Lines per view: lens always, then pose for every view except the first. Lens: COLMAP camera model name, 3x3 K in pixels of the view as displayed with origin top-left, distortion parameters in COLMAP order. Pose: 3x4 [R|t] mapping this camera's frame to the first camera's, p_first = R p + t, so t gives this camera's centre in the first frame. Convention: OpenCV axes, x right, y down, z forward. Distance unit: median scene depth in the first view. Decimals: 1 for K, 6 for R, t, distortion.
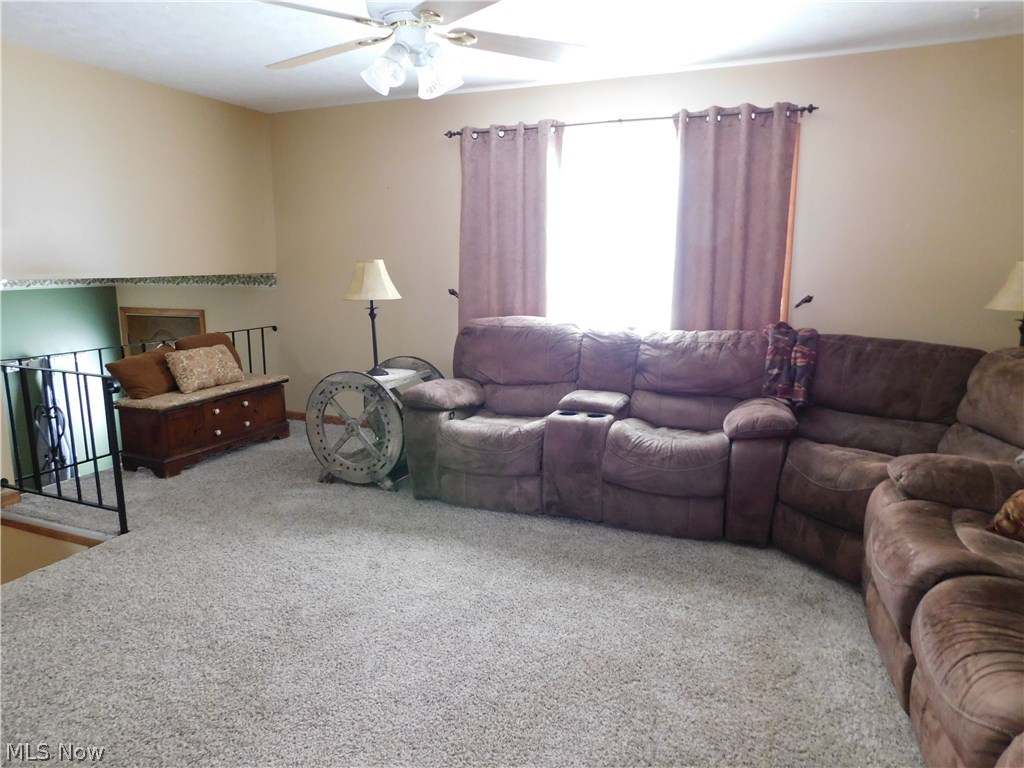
lens RADIAL K [[679.2, 0, 512.0], [0, 679.2, 384.0], [0, 0, 1]] dist [-0.066800, 0.058608]
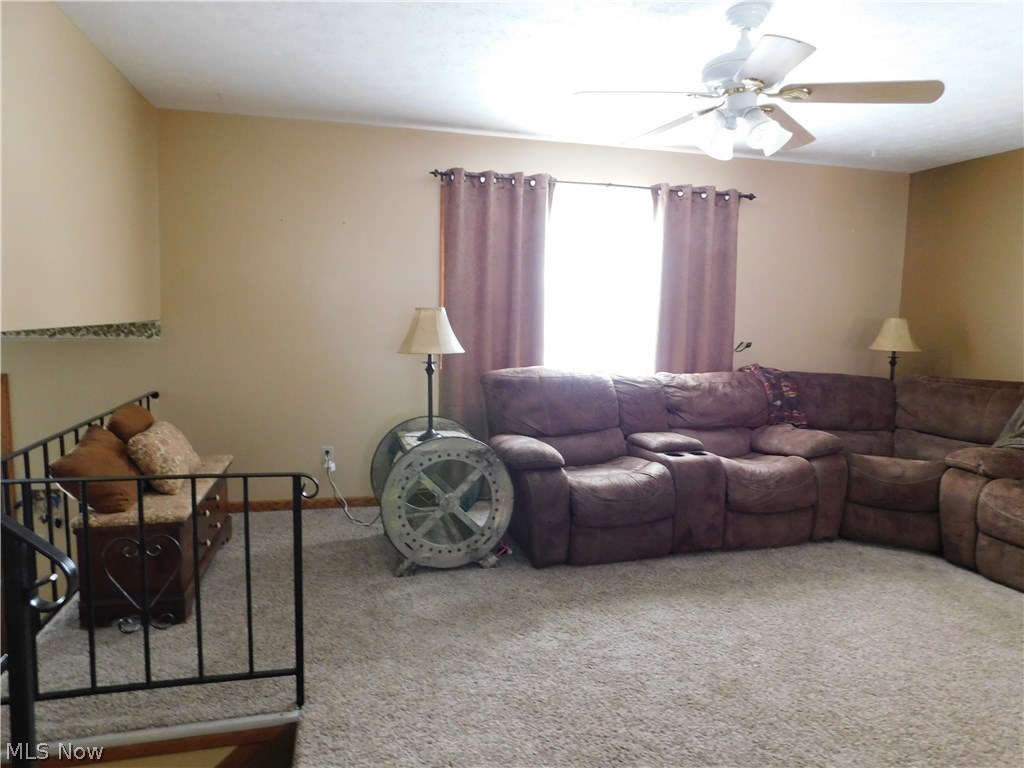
lens RADIAL K [[679.2, 0, 512.0], [0, 679.2, 384.0], [0, 0, 1]] dist [-0.066800, 0.058608]
pose [[0.800159, -0.048854, 0.597795, -0.686655], [0.089485, 0.995246, -0.038443, -0.045030], [-0.593075, 0.084254, 0.800726, 0.262453]]
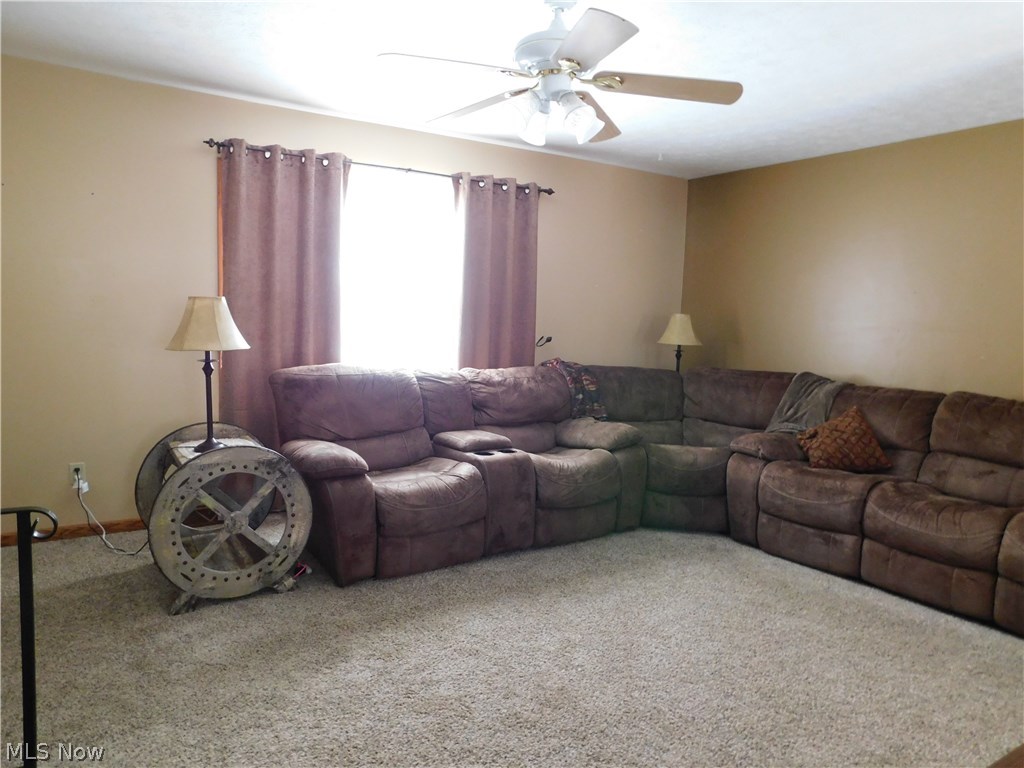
lens RADIAL K [[679.2, 0, 512.0], [0, 679.2, 384.0], [0, 0, 1]] dist [-0.066800, 0.058608]
pose [[0.582324, -0.067027, 0.810189, -0.654103], [0.115265, 0.993335, -0.000668, -0.050681], [-0.804744, 0.093775, 0.586168, 0.320862]]
